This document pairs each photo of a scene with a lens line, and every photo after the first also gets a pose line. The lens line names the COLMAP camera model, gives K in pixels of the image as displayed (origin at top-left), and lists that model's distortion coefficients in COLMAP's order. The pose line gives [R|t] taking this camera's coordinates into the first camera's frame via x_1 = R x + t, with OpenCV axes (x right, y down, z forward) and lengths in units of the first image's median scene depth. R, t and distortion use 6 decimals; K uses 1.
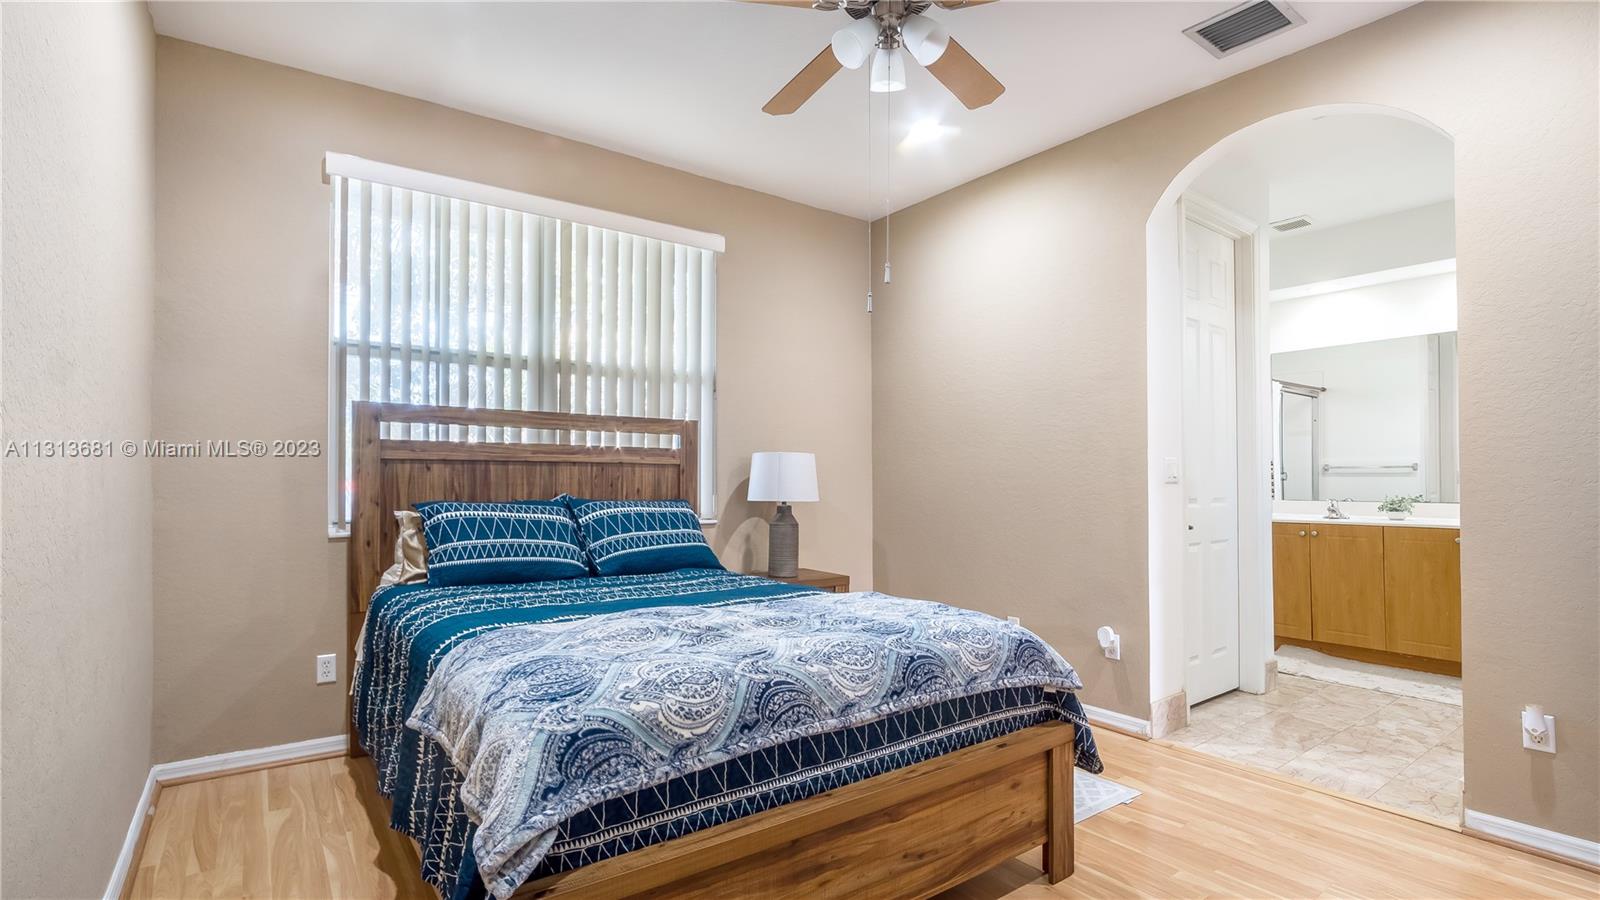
lens RADIAL K [[734.6, 0, 797.8], [0, 734.6, 440.2], [0, 0, 1]] dist [-0.035902, 0.005943]
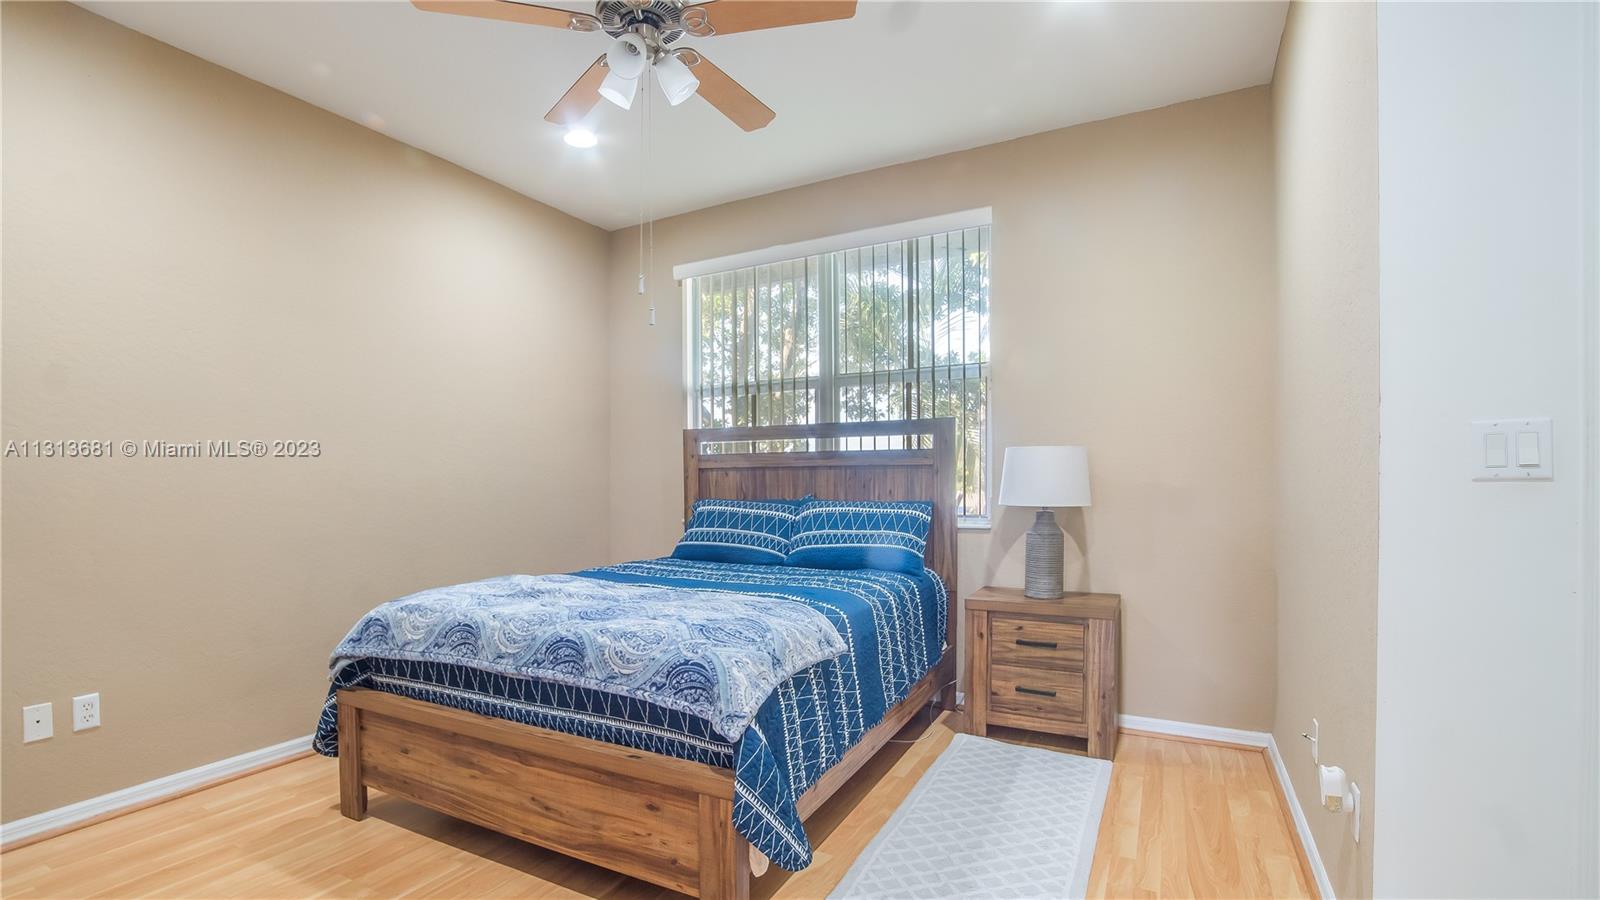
lens RADIAL K [[734.6, 0, 746.8], [0, 734.6, 483.7], [0, 0, 1]] dist [-0.035902, 0.005943]
pose [[0.415016, -0.004433, -0.909804, 0.764899], [0.054825, 0.998293, 0.020144, 0.031135], [0.908161, -0.058240, 0.414550, 0.475906]]
